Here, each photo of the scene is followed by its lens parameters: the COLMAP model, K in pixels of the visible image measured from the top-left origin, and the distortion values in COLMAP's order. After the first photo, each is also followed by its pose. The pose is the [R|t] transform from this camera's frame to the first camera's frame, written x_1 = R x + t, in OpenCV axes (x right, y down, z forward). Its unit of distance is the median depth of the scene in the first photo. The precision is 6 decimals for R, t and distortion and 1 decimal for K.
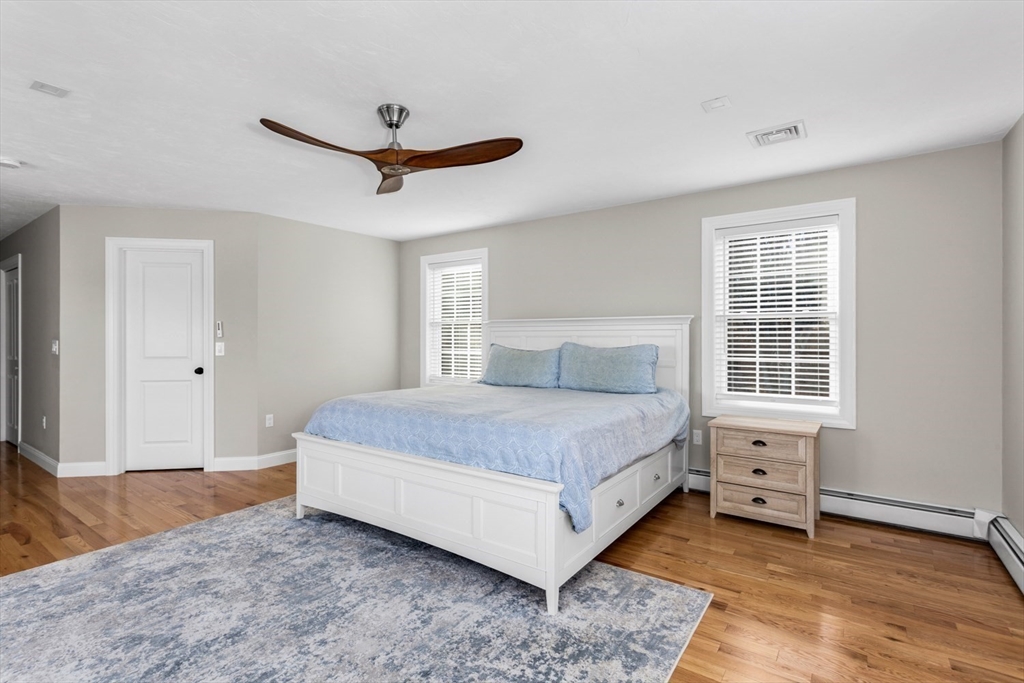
lens RADIAL K [[490.4, 0, 511.4], [0, 490.4, 342.6], [0, 0, 1]] dist [0.000306, 0.000537]
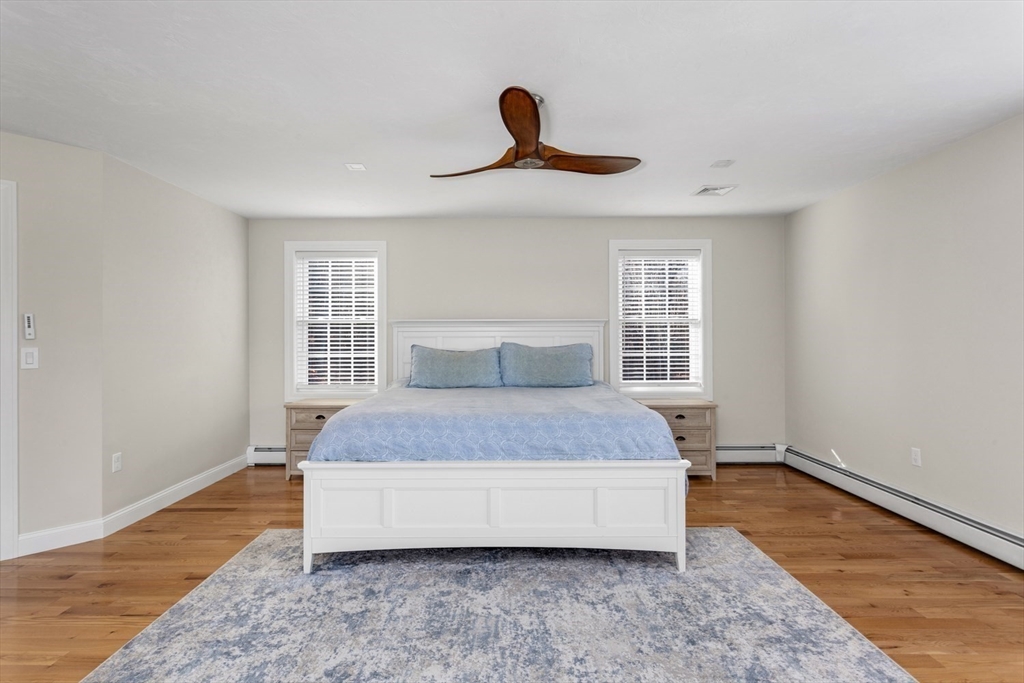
lens RADIAL K [[490.4, 0, 510.0], [0, 490.4, 339.8], [0, 0, 1]] dist [0.000306, 0.000537]
pose [[0.812229, -0.005405, 0.583313, -0.684191], [0.010314, 0.999934, -0.005095, -0.001054], [-0.583247, 0.010155, 0.812231, 0.201244]]
